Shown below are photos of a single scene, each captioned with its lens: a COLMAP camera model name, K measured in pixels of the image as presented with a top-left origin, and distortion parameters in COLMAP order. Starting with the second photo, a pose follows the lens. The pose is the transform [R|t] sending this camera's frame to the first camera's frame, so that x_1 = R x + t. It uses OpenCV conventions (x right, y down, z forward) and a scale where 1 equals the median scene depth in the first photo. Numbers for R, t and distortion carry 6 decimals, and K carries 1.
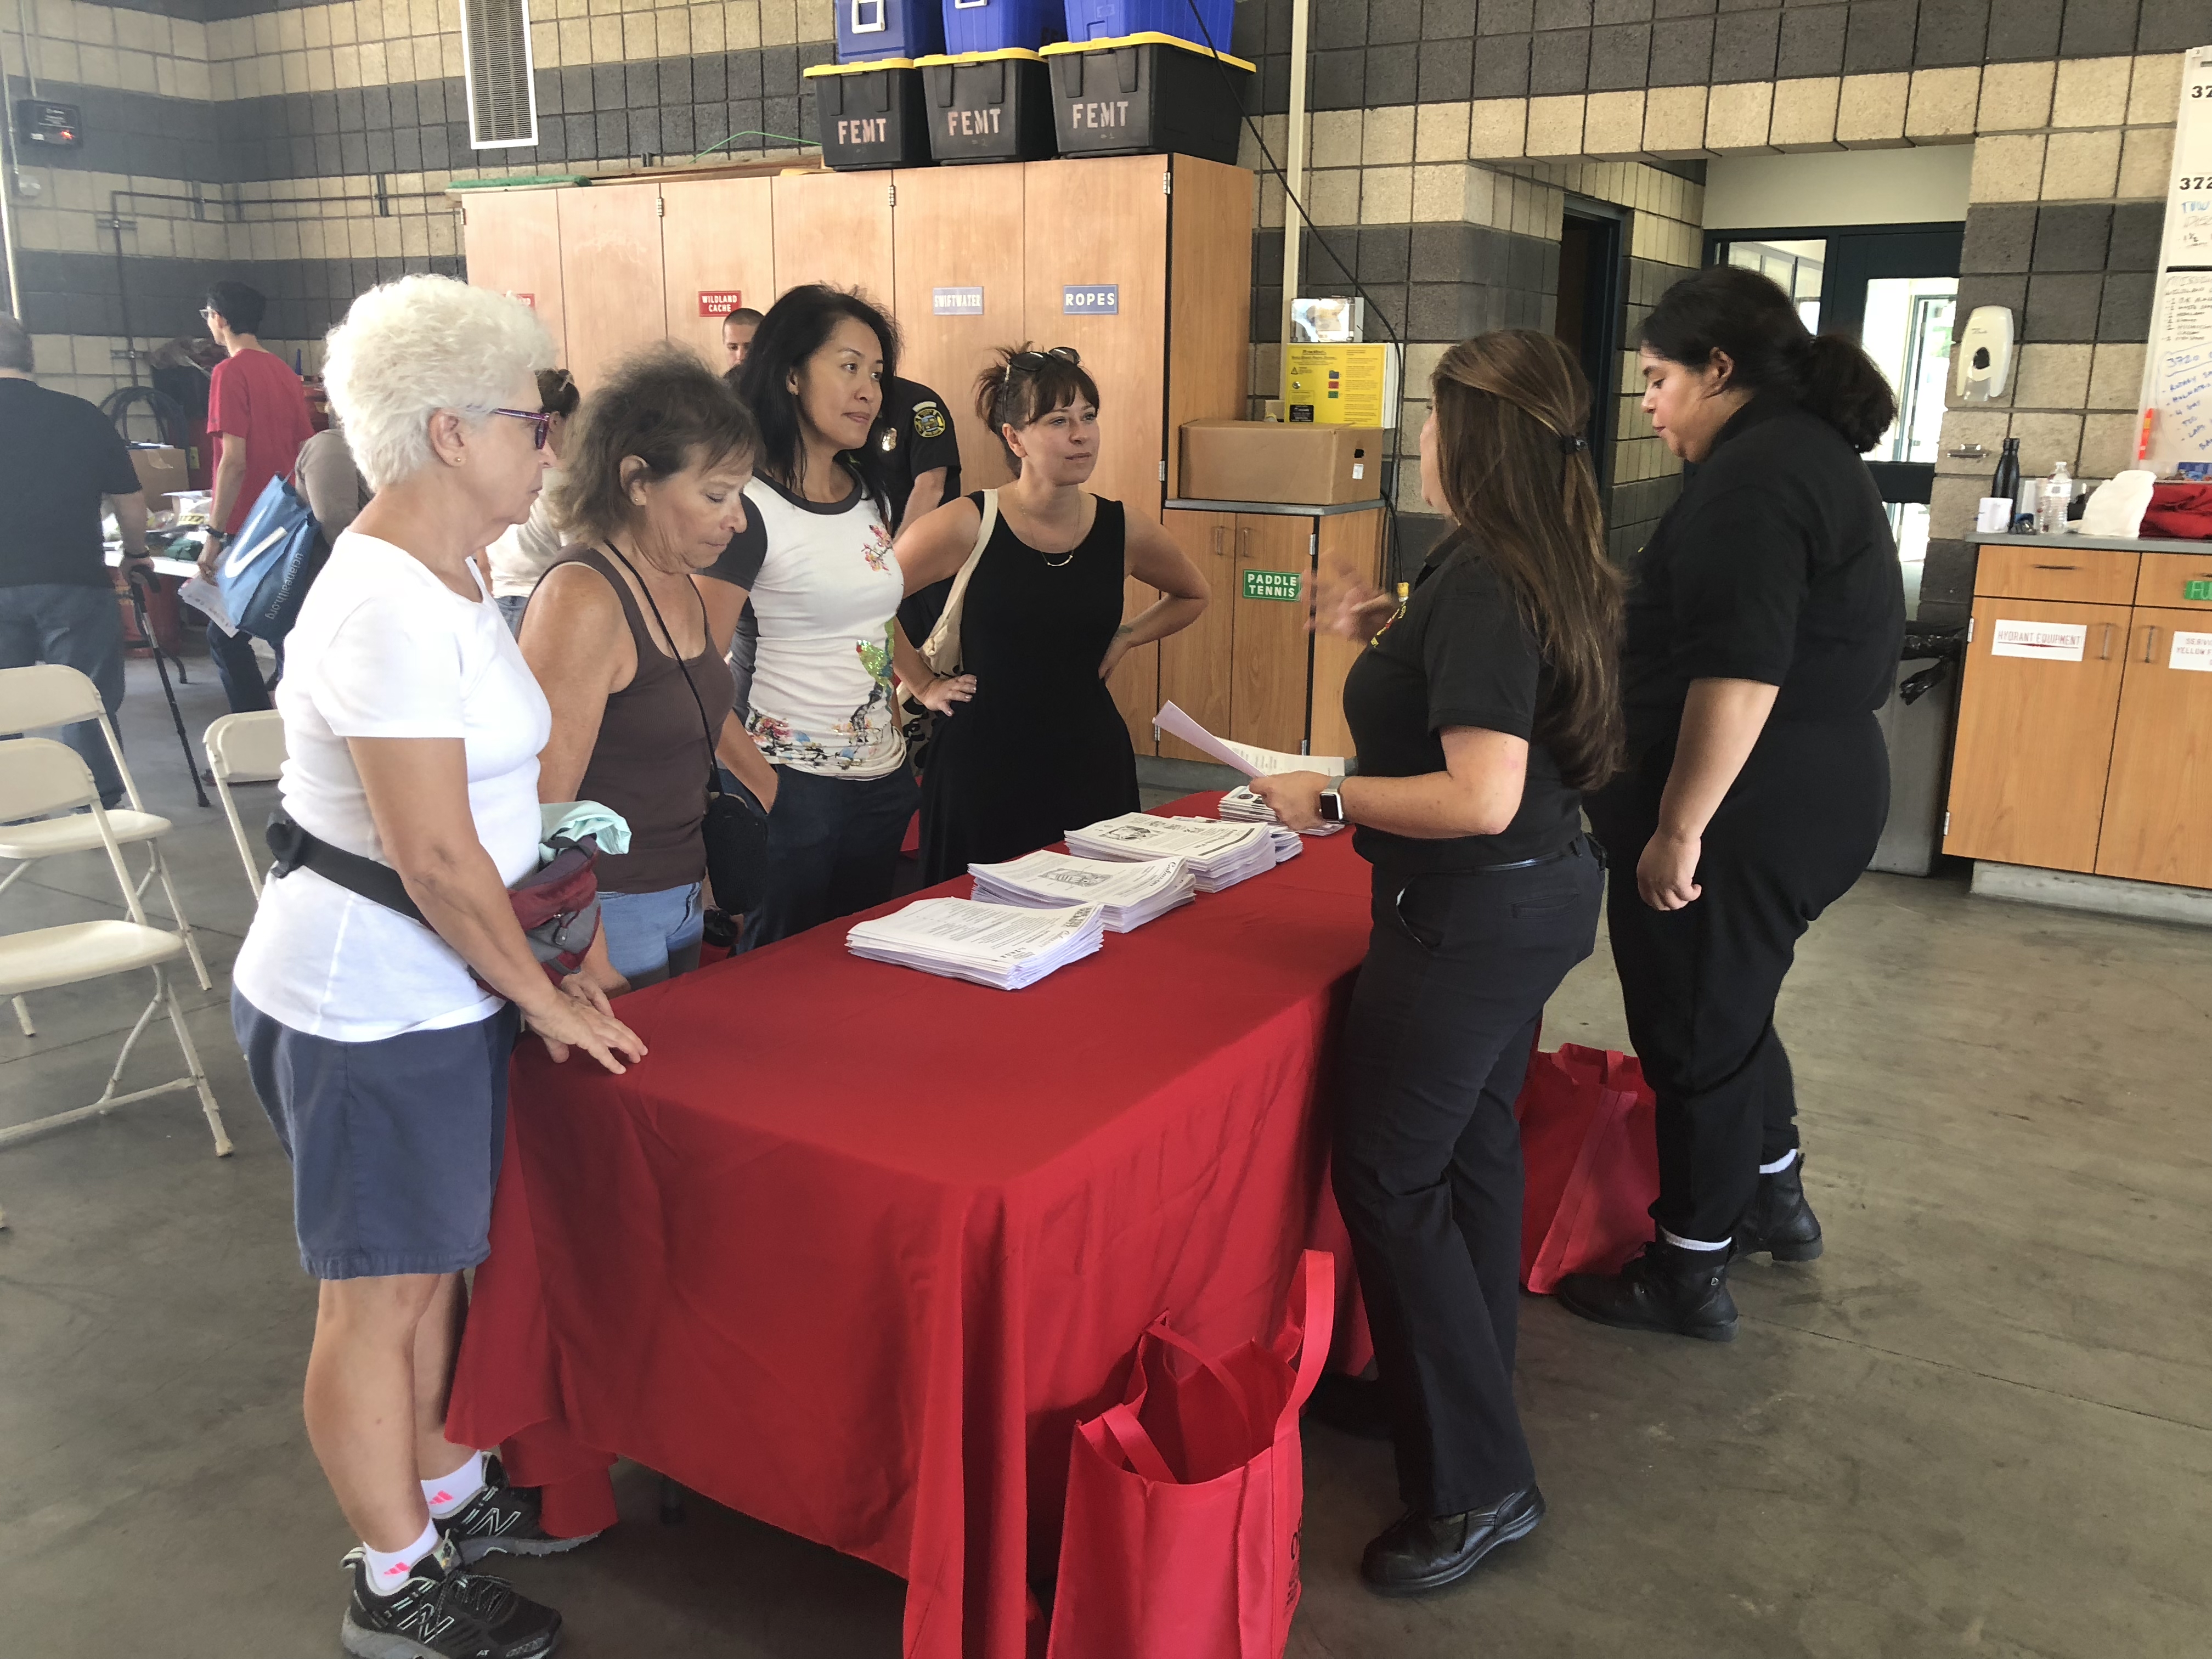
lens RADIAL K [[1858.2, 0, 1103.4], [0, 1858.2, 820.8], [0, 0, 1]] dist [0.024983, -0.011886]
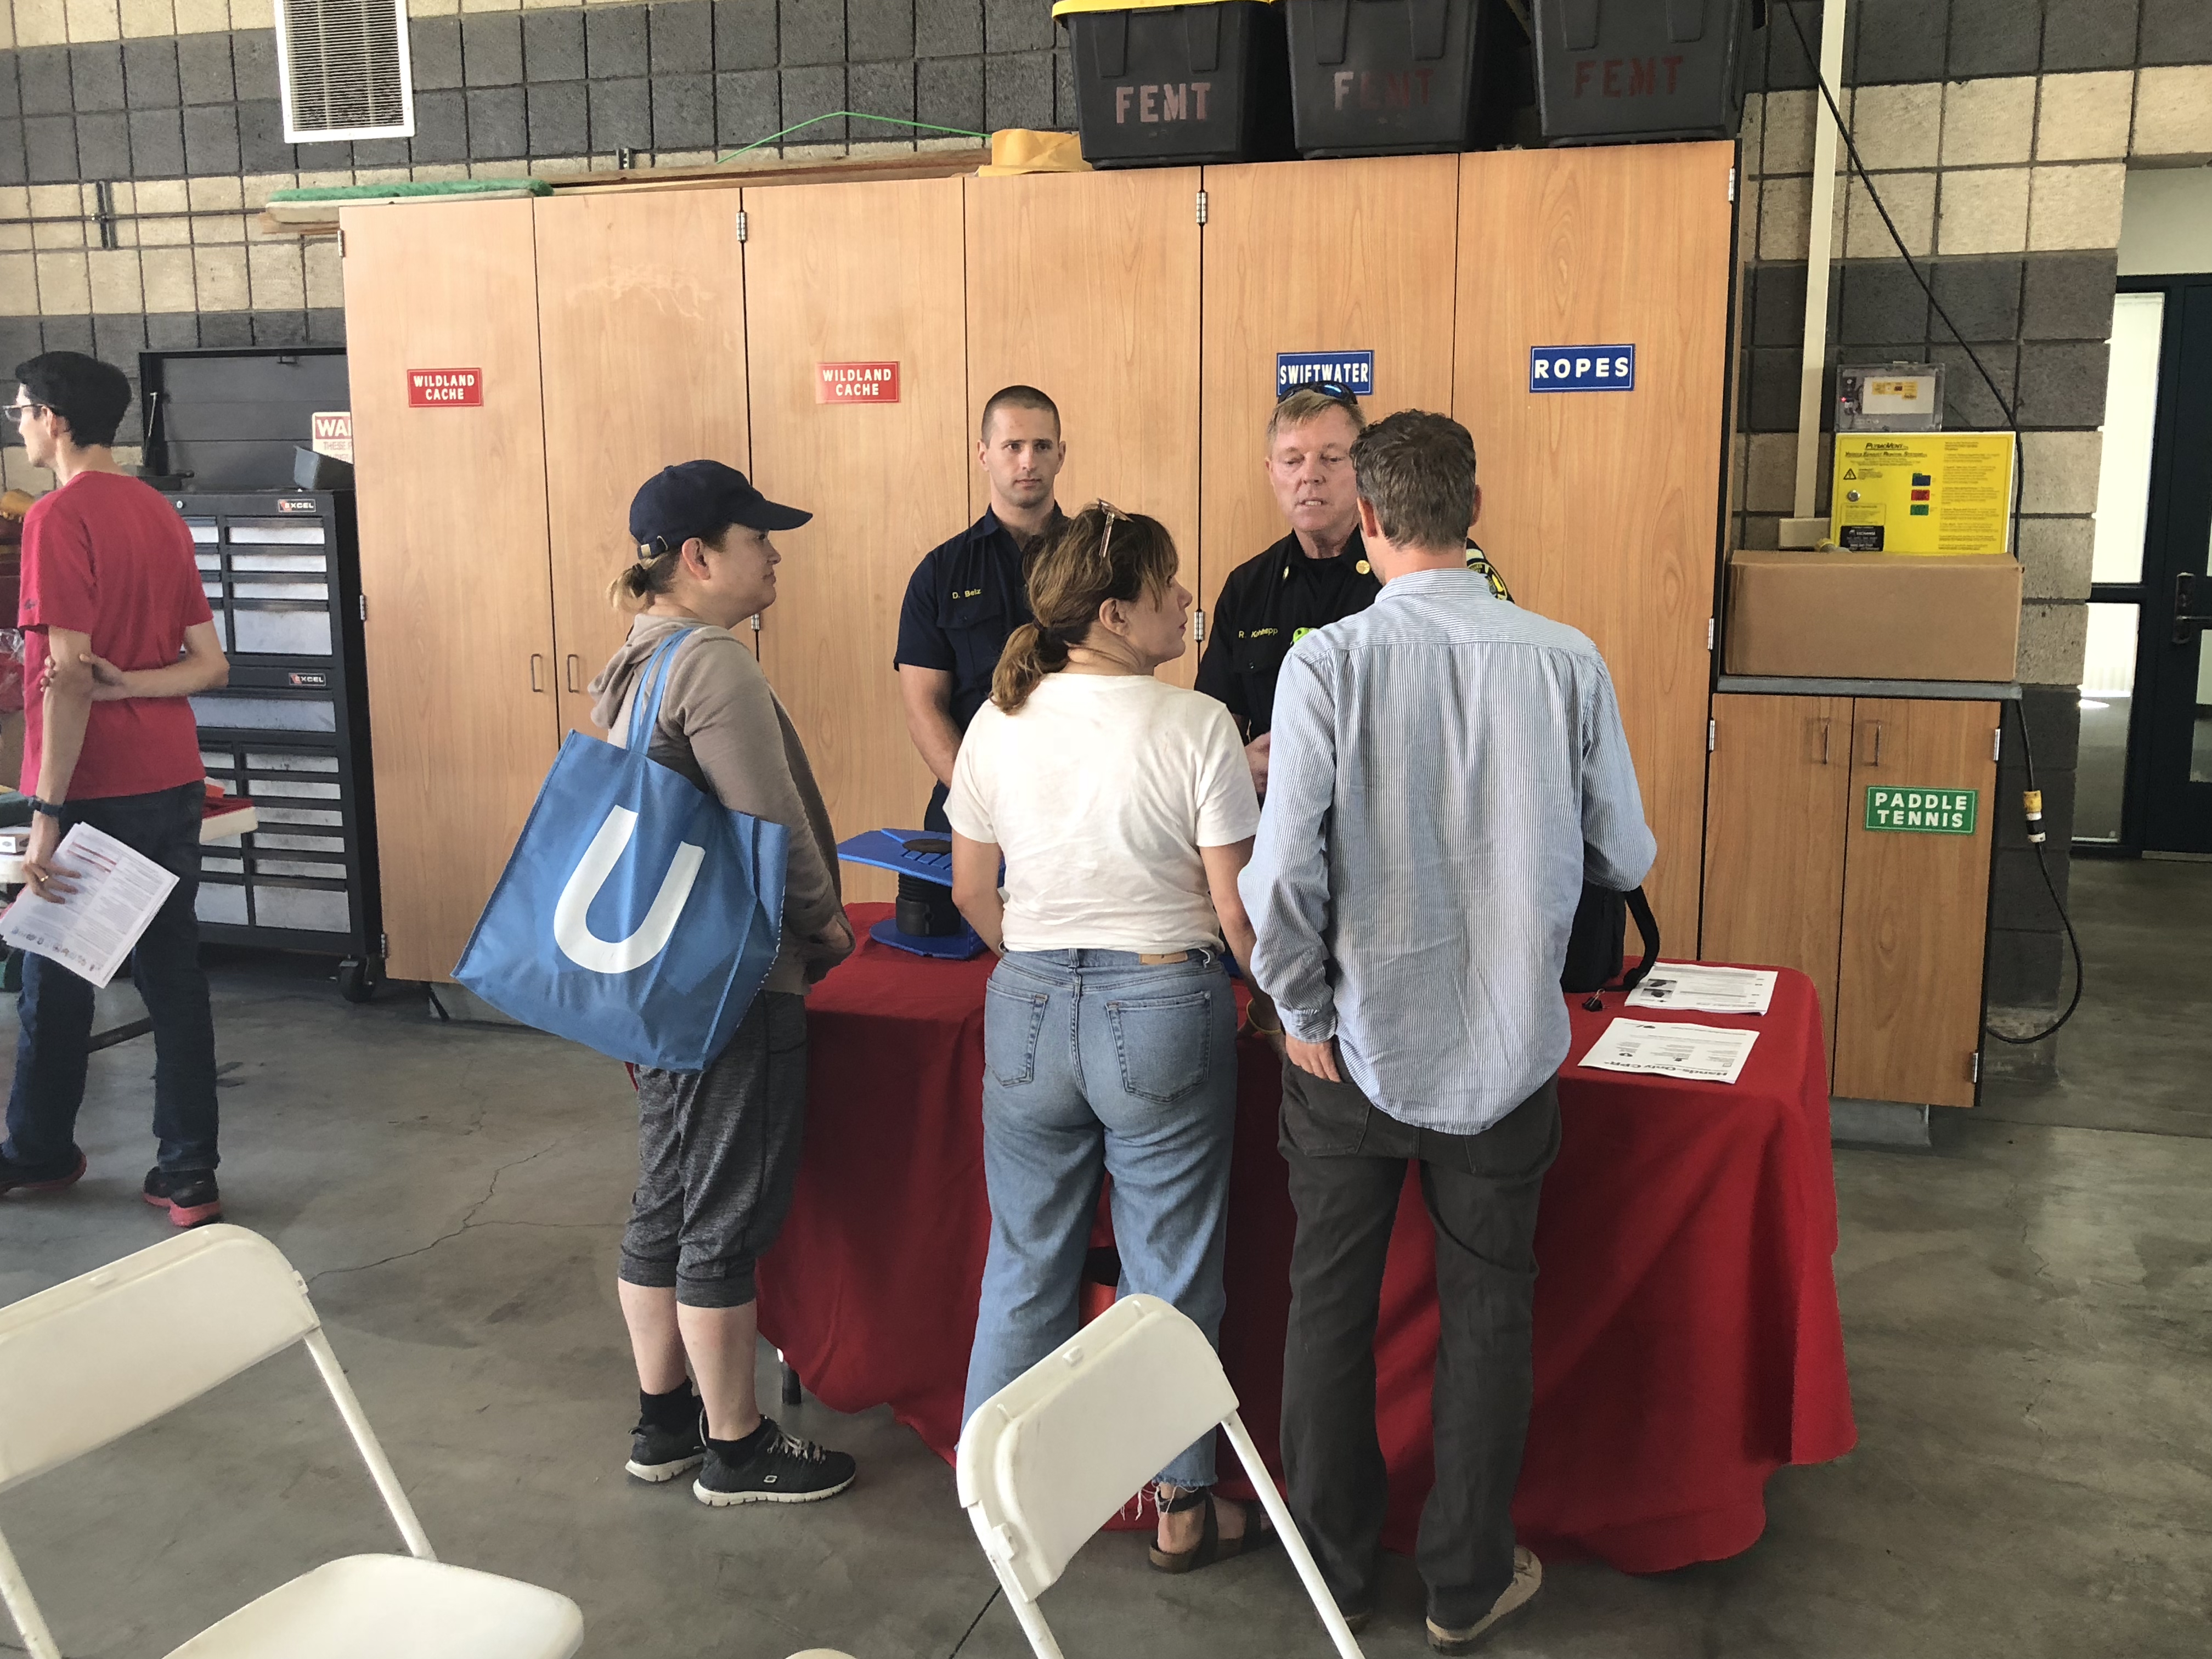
lens RADIAL K [[2137.2, 0, 1107.1], [0, 2137.2, 838.1], [0, 0, 1]] dist [0.009240, 0.011020]
pose [[0.971447, -0.054975, 0.230799, -0.267248], [0.069394, 0.996082, -0.054824, -0.075091], [-0.226881, 0.069275, 0.971456, 0.277476]]
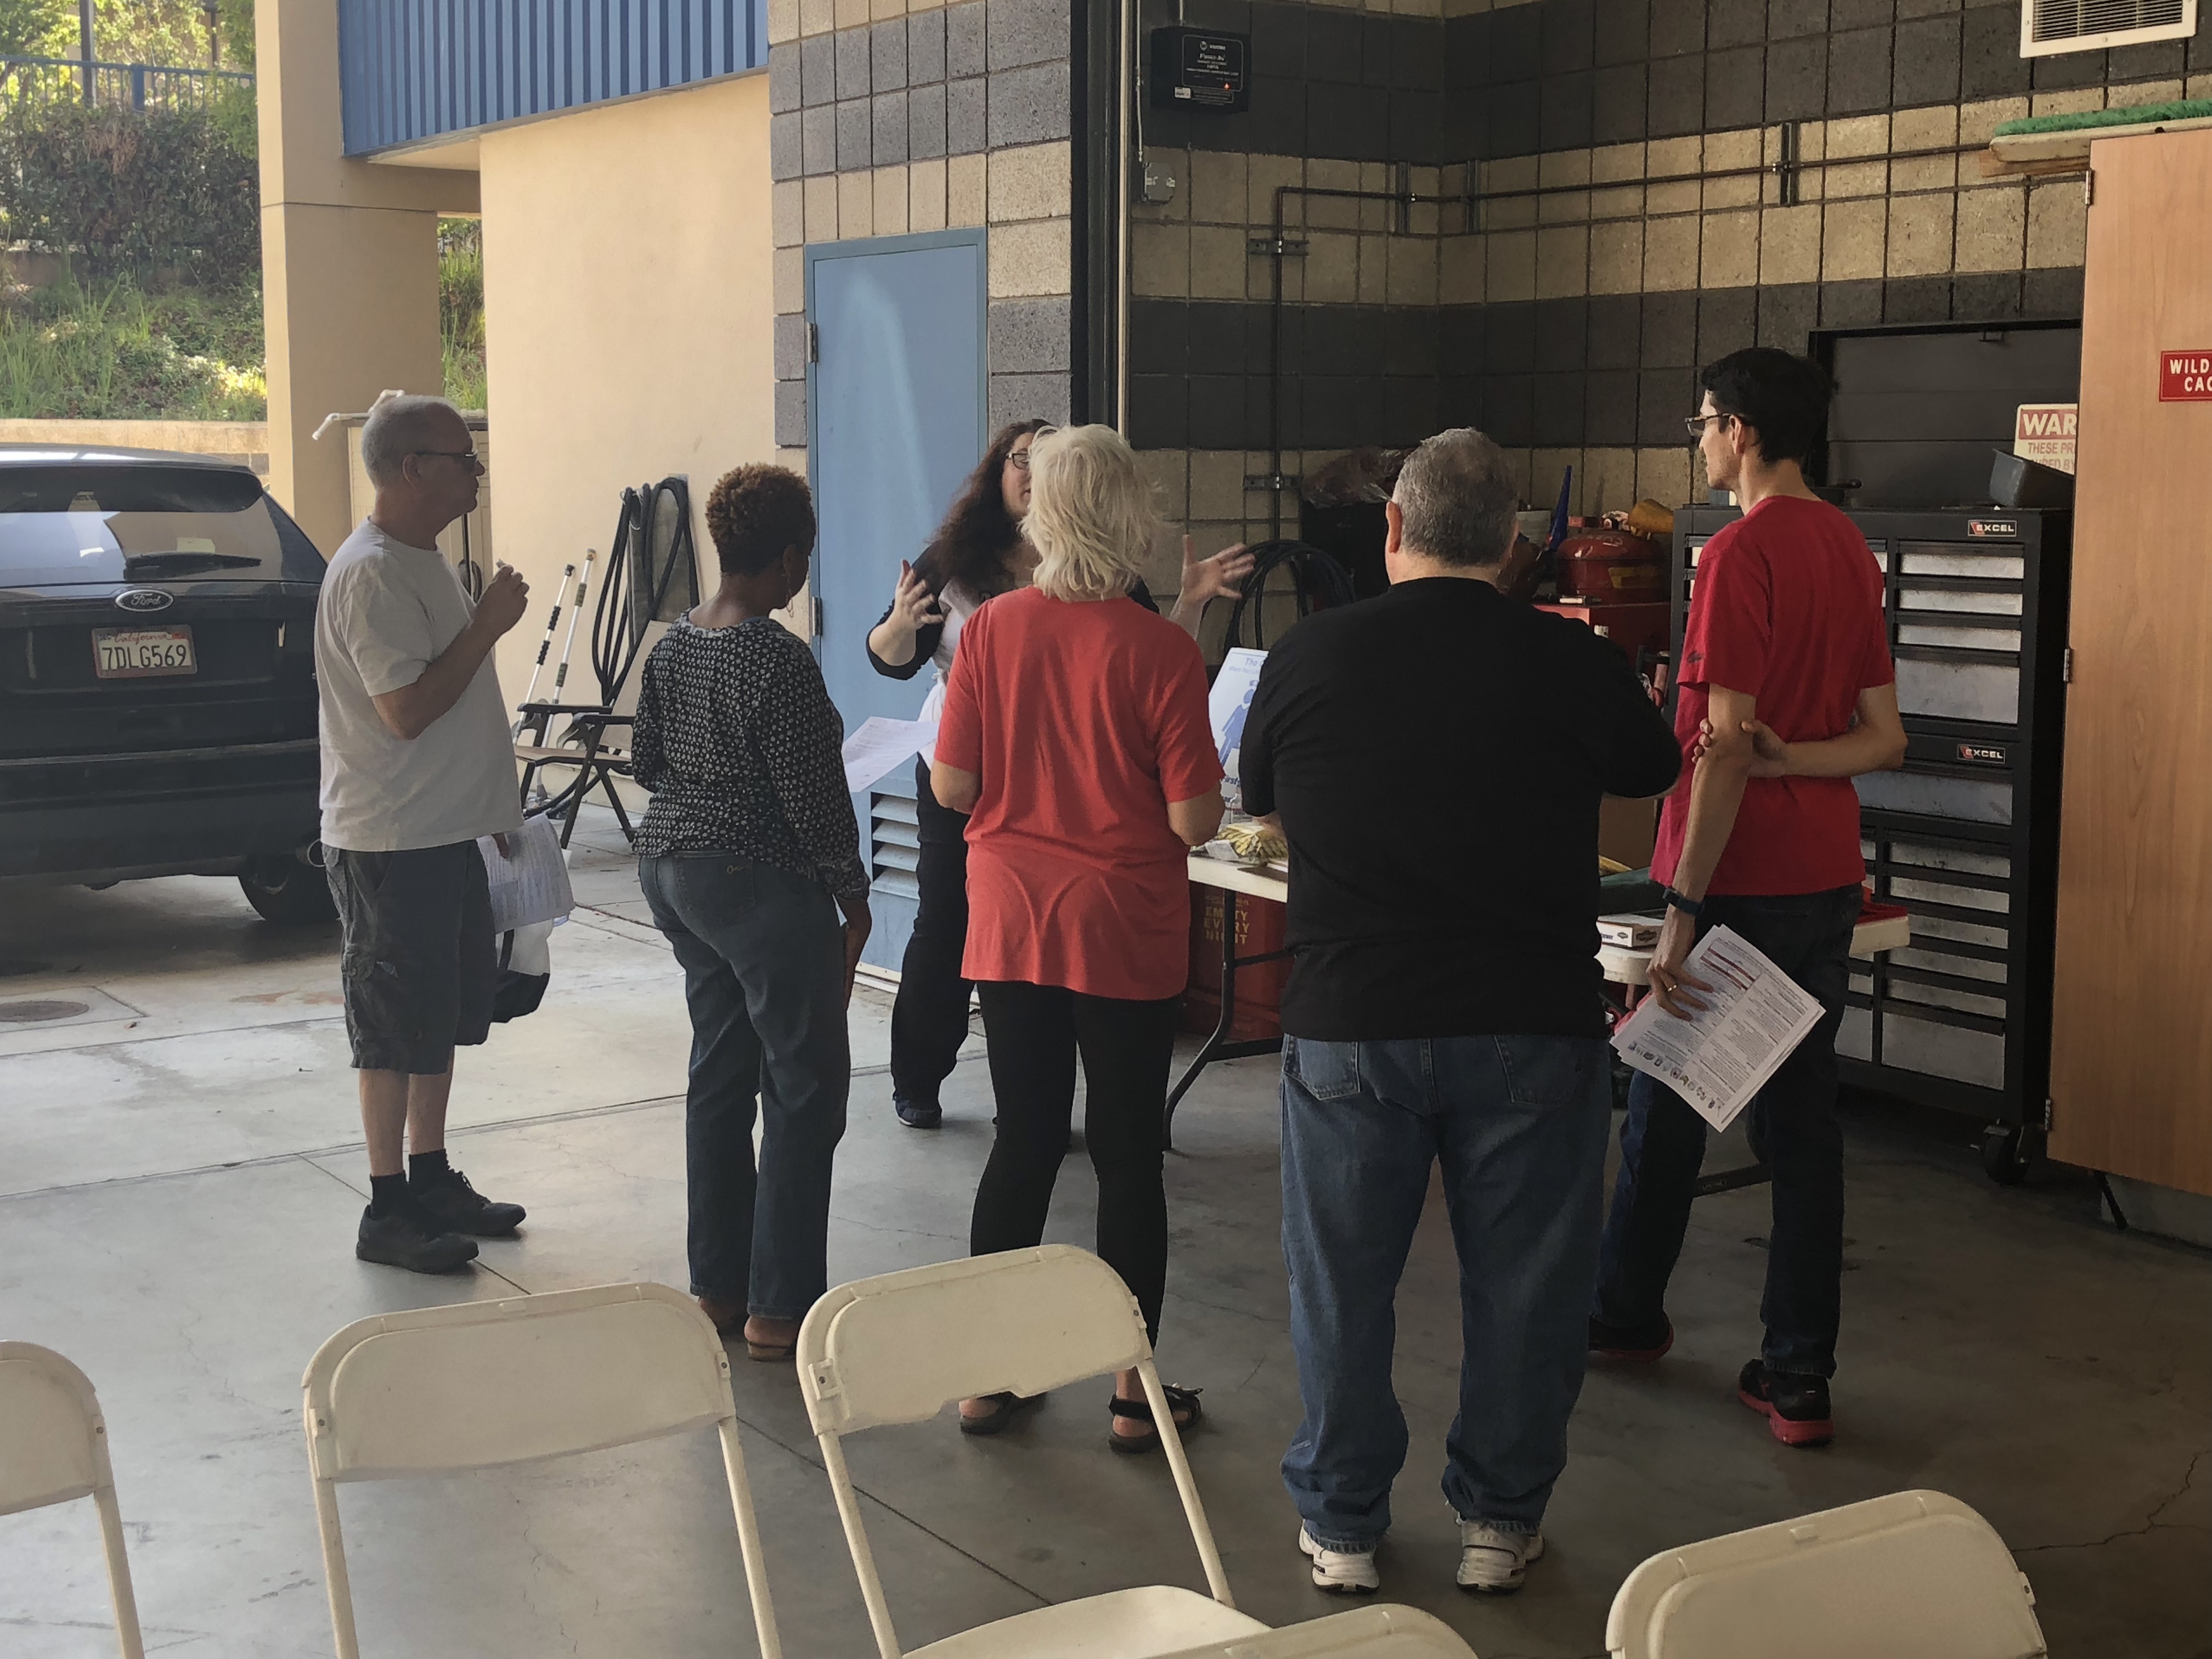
lens RADIAL K [[2864.5, 0, 1104.7], [0, 2864.5, 828.3], [0, 0, 1]] dist [0.102868, -0.329615]
pose [[0.922435, 0.037829, -0.384295, -0.280823], [-0.079492, 0.992477, -0.093111, -0.079889], [0.377882, 0.116437, 0.918503, 0.269104]]
